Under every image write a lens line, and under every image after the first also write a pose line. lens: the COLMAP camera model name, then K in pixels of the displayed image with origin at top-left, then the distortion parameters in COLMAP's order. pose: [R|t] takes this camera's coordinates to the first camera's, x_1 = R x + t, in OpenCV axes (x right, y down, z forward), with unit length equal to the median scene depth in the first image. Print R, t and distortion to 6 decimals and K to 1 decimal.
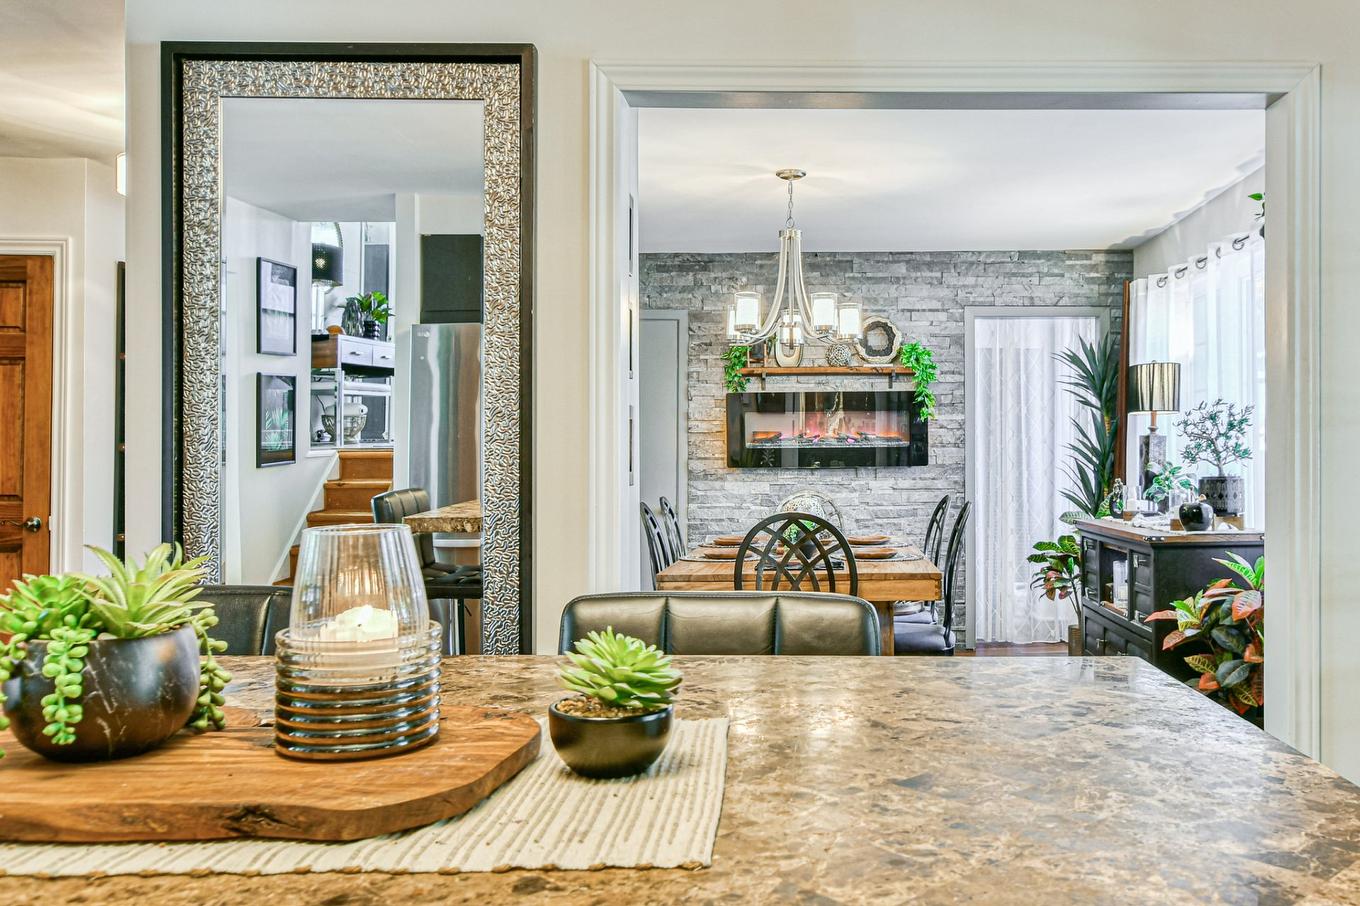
lens RADIAL K [[1062.8, 0, 675.0], [0, 1062.8, 411.8], [0, 0, 1]] dist [-0.008025, 0.002079]
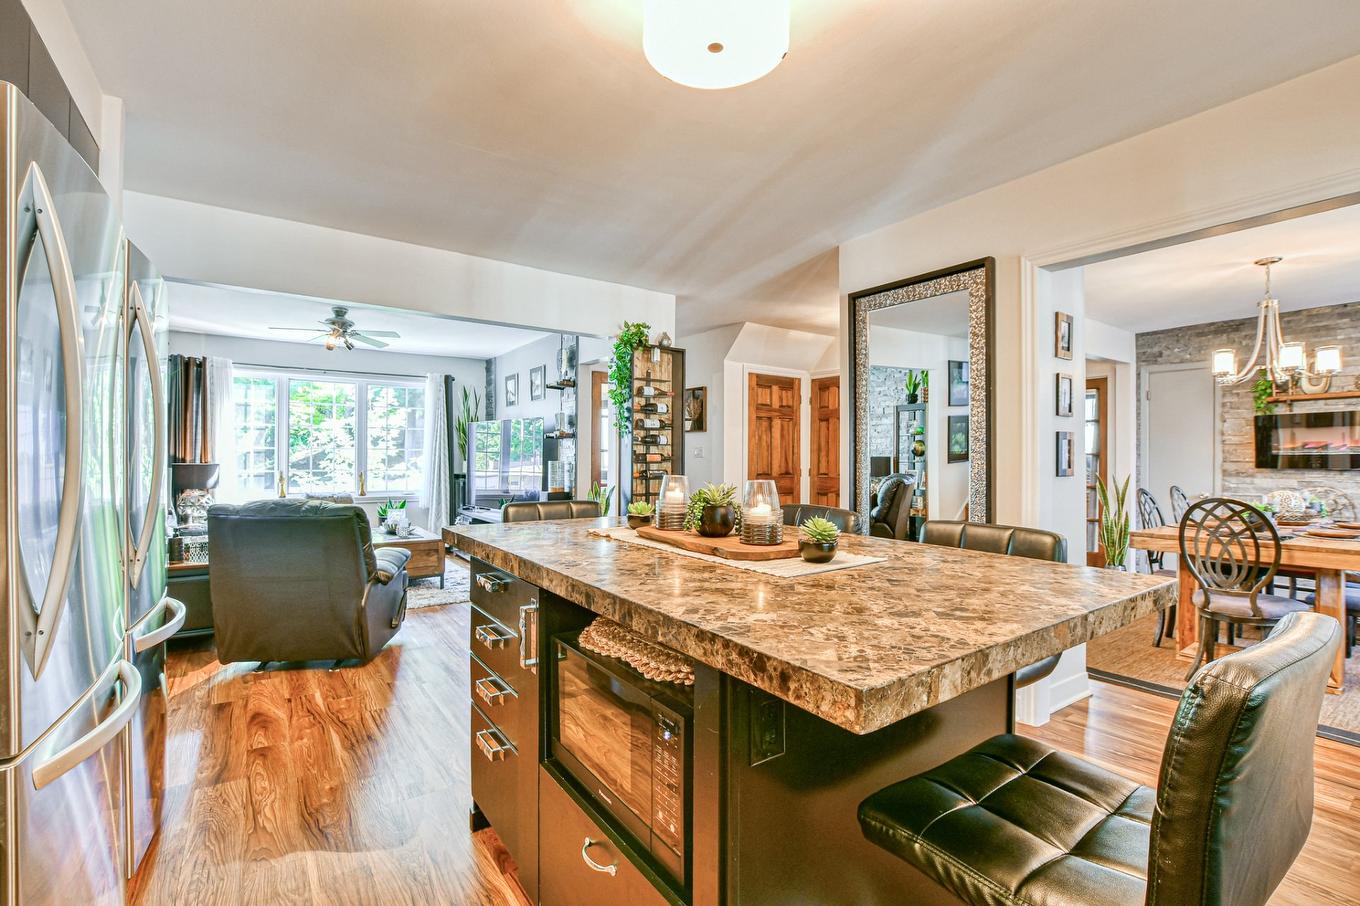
lens RADIAL K [[612.2, 0, 693.7], [0, 612.2, 447.2], [0, 0, 1]] dist [-0.012609, 0.003452]
pose [[0.562899, -0.004903, -0.826511, 0.307543], [0.029257, 0.999474, 0.013997, -0.009260], [0.826008, -0.032060, 0.562746, -0.079586]]
